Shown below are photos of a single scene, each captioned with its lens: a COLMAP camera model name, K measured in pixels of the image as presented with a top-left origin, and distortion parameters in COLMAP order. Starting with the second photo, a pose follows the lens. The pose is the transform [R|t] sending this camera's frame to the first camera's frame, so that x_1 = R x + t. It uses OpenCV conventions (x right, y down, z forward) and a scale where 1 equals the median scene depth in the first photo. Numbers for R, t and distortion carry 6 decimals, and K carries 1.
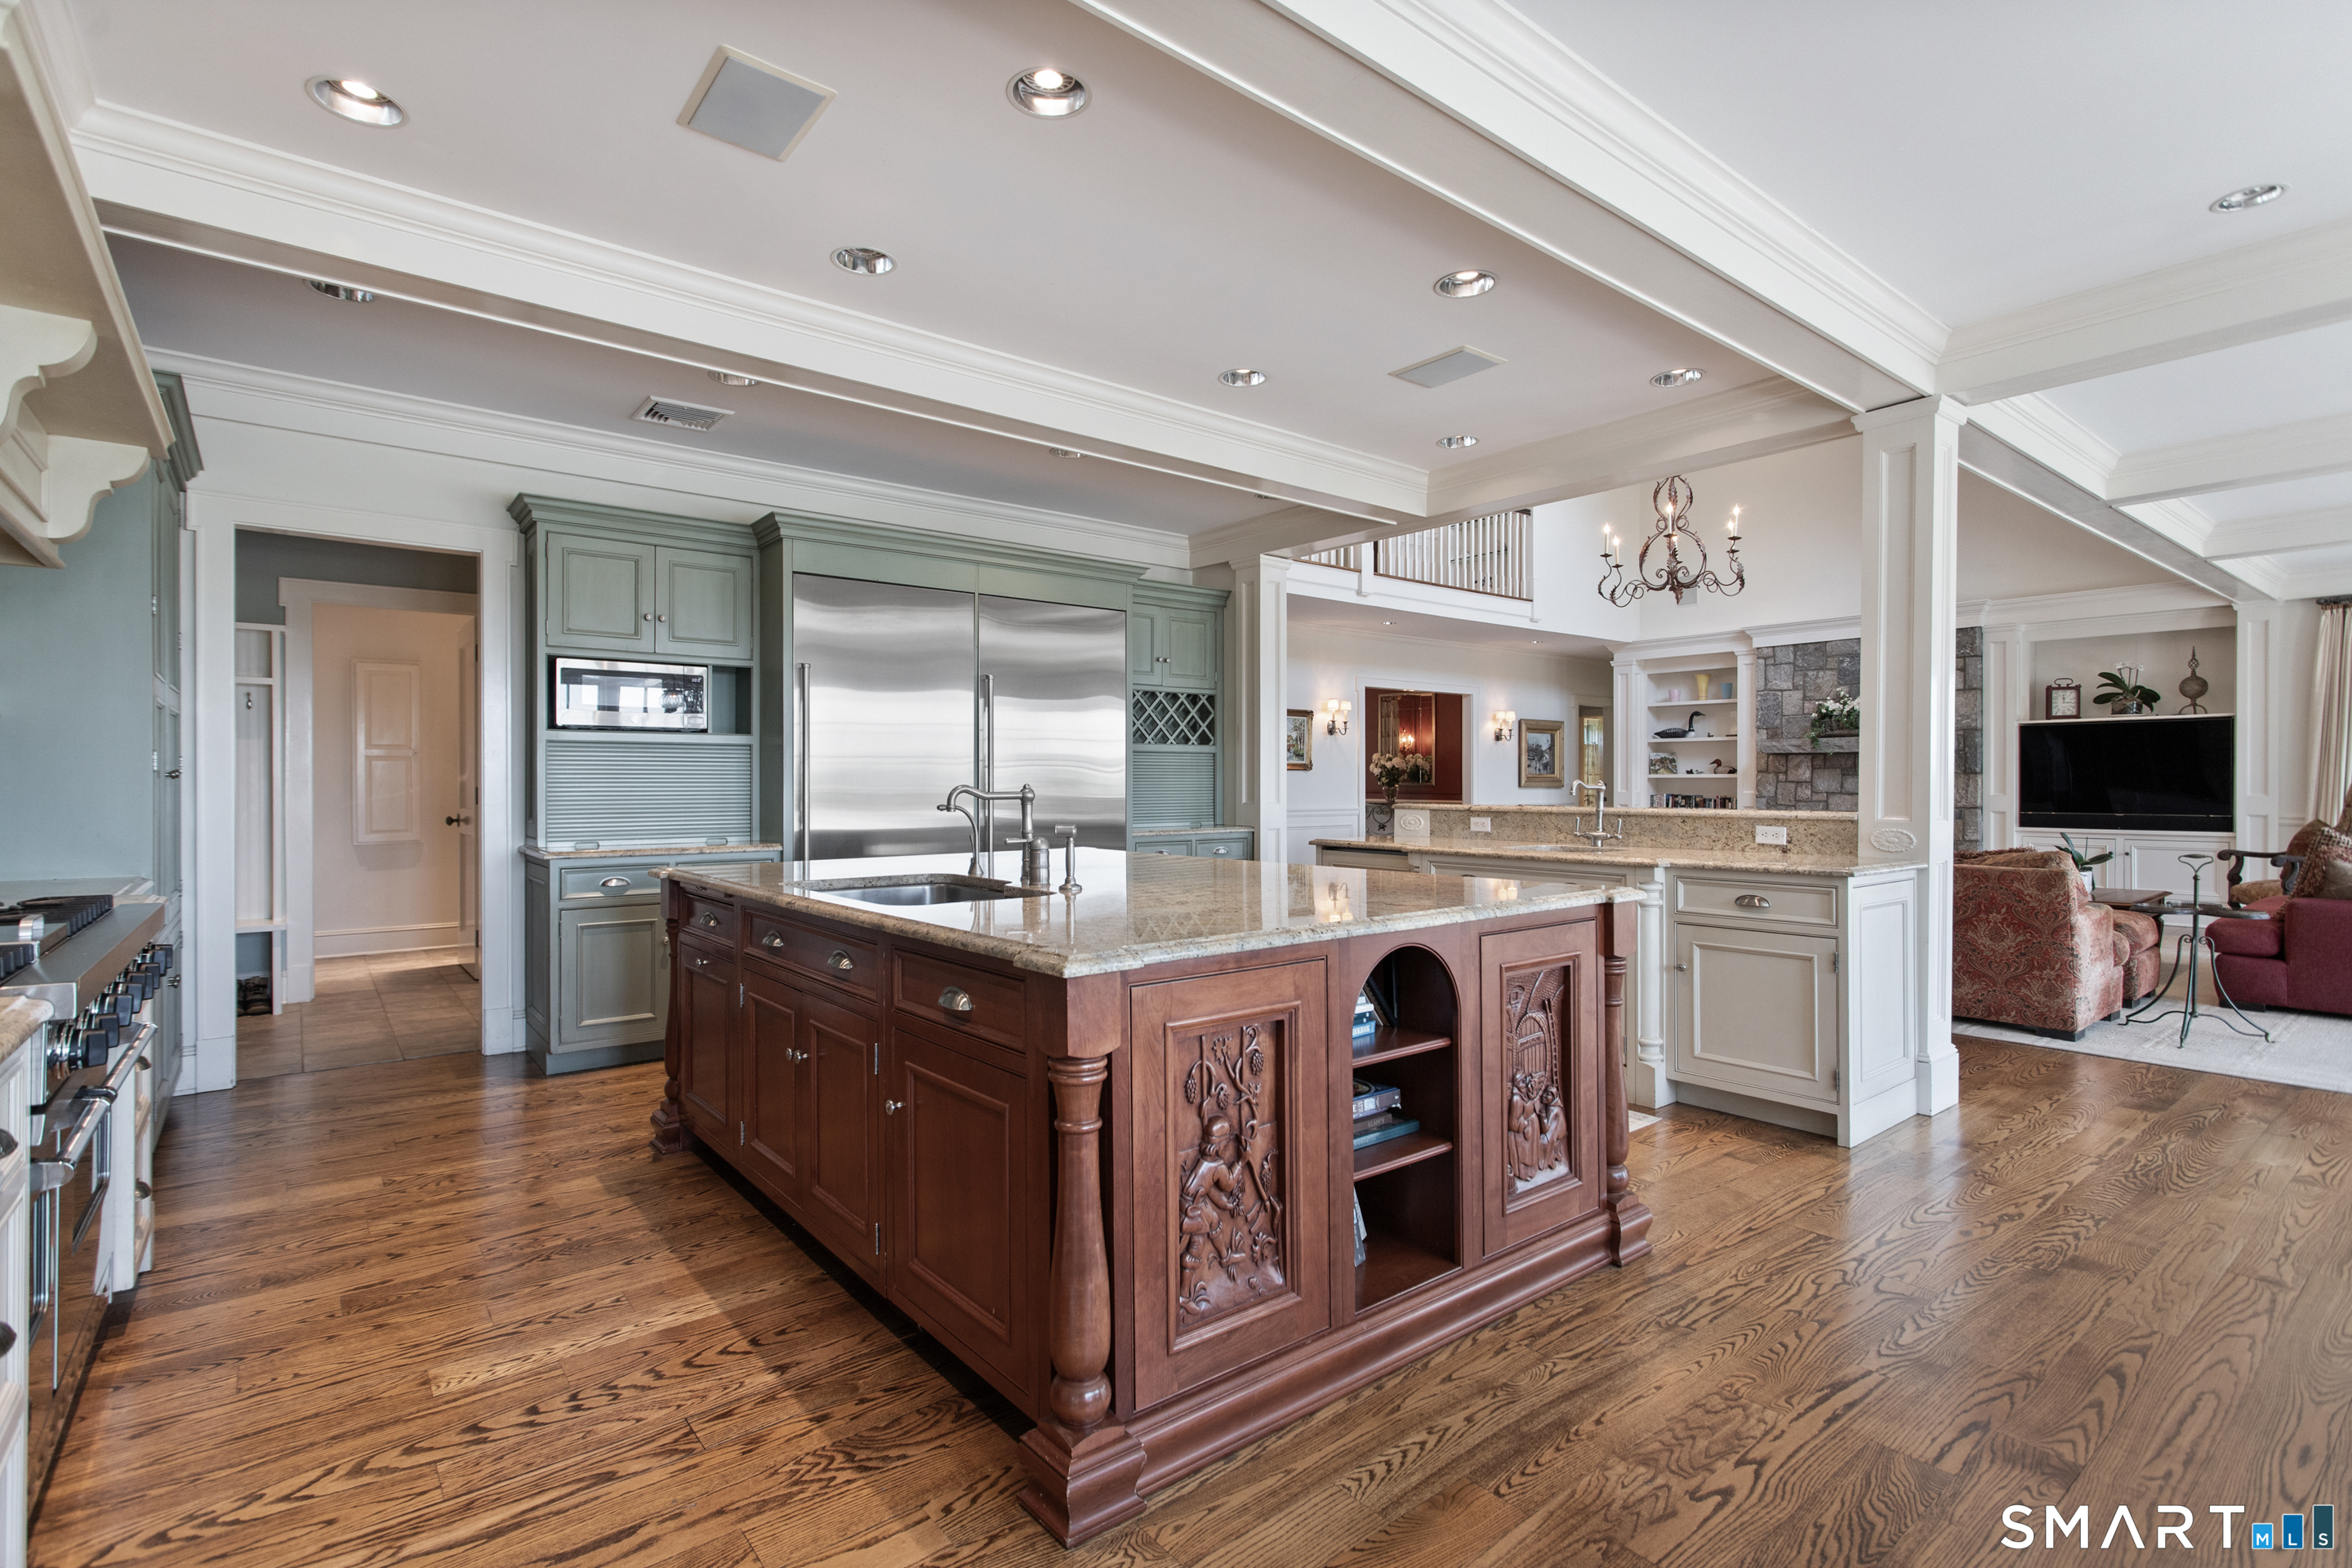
lens RADIAL K [[1108.6, 0, 1175.7], [0, 1108.6, 790.1], [0, 0, 1]] dist [0.008135, 0.001257]
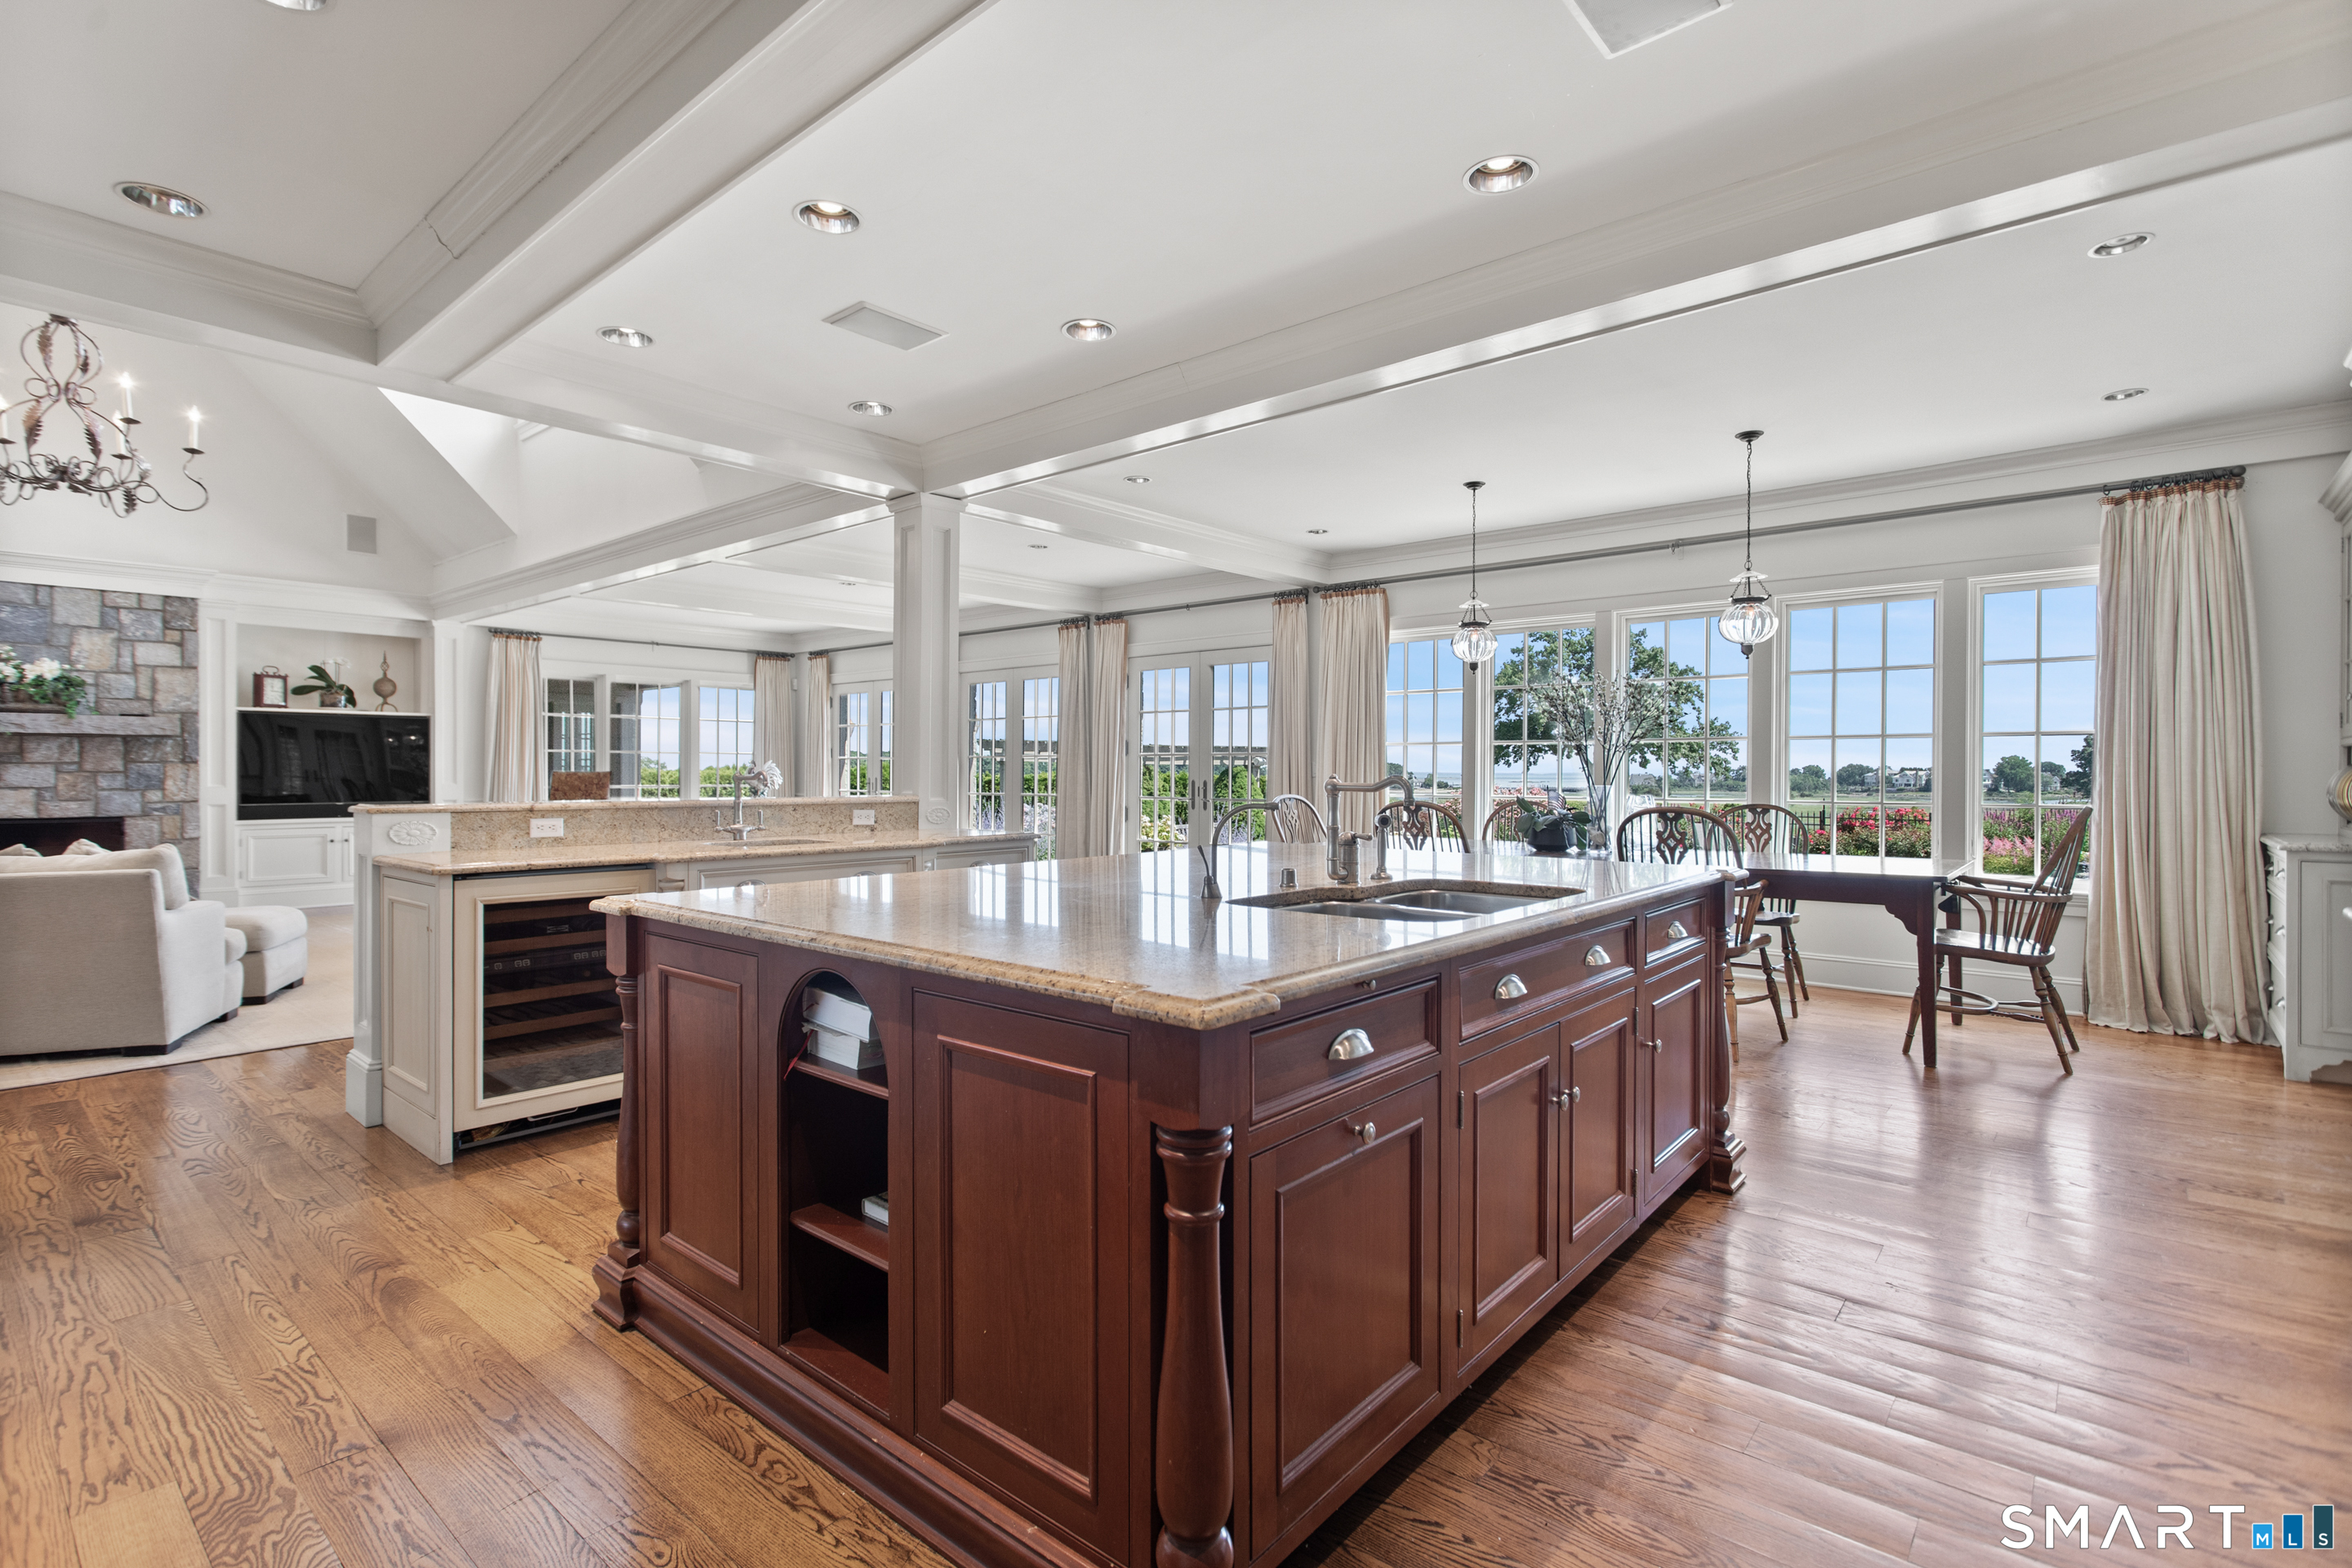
lens RADIAL K [[1108.6, 0, 1179.4], [0, 1108.6, 762.6], [0, 0, 1]] dist [0.008135, 0.001257]
pose [[-0.189568, 0.009140, 0.981825, -0.306973], [0.006913, 0.999944, -0.007974, -0.002490], [-0.981843, 0.005276, -0.189621, 0.398258]]
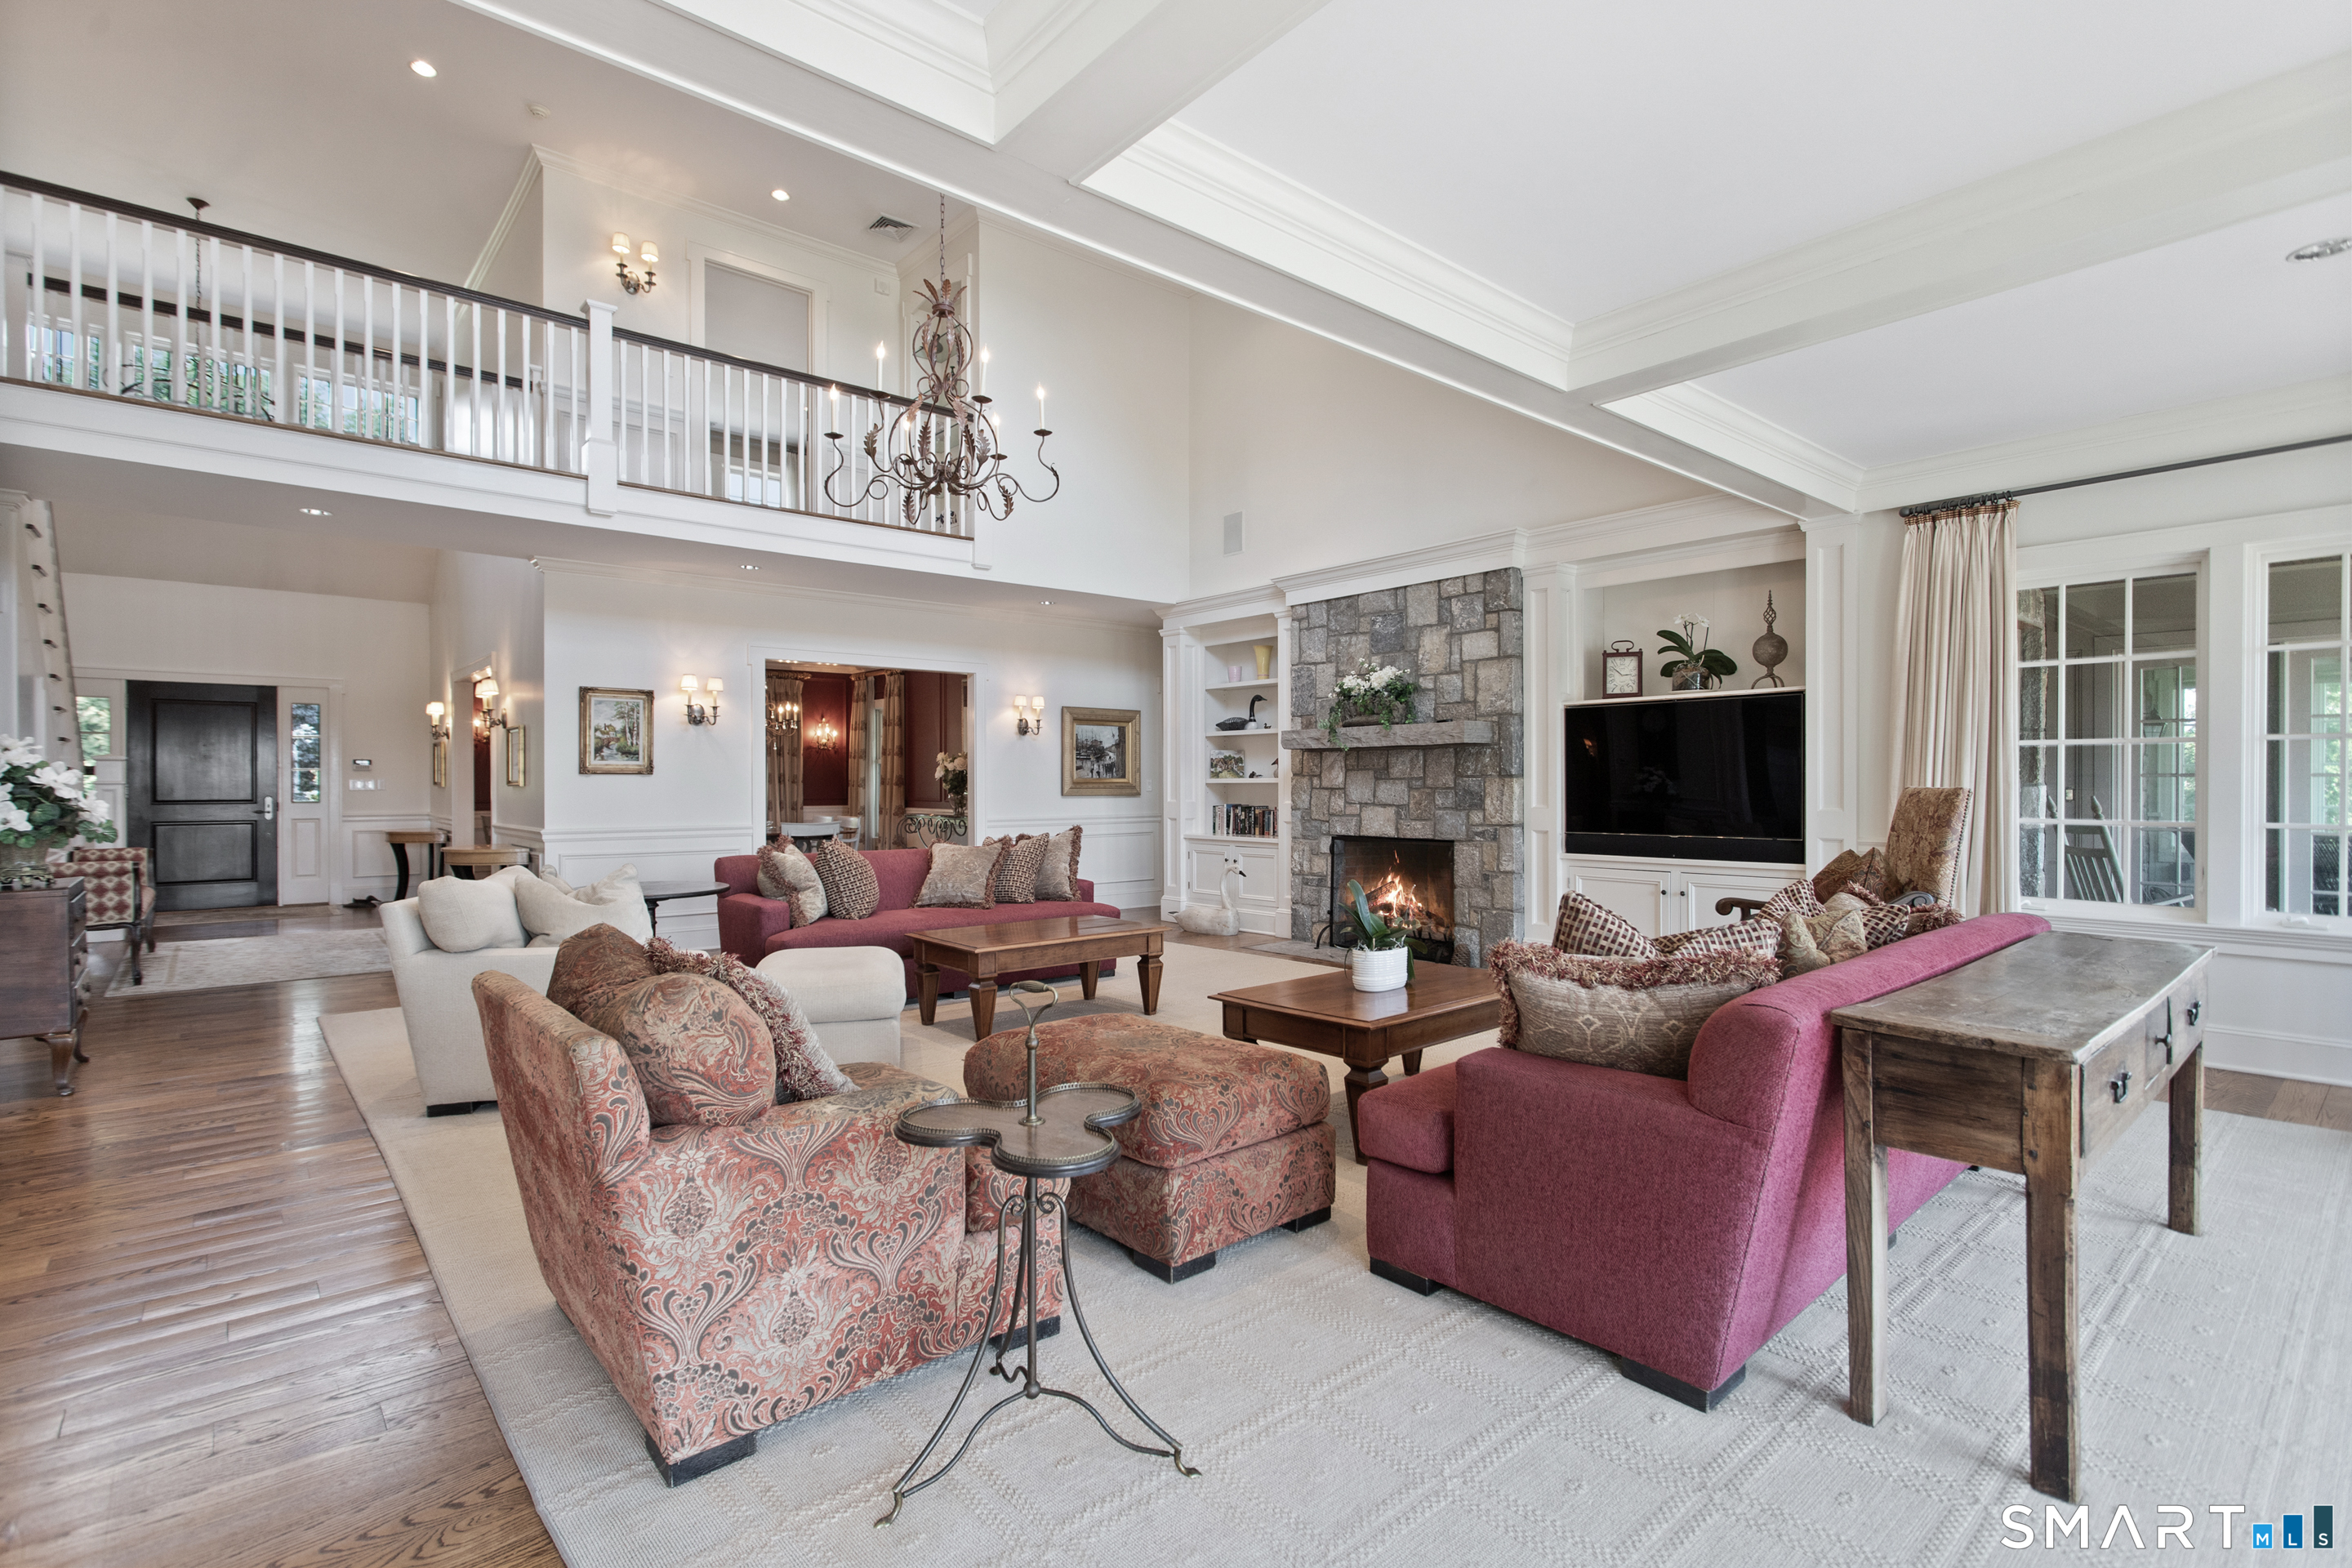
lens RADIAL K [[1108.6, 0, 1187.5], [0, 1108.6, 785.4], [0, 0, 1]] dist [0.008135, 0.001257]
pose [[0.999308, -0.003823, 0.036994, 0.488894], [0.004059, 0.999972, -0.006291, -0.005841], [-0.036968, 0.006437, 0.999296, 0.308889]]
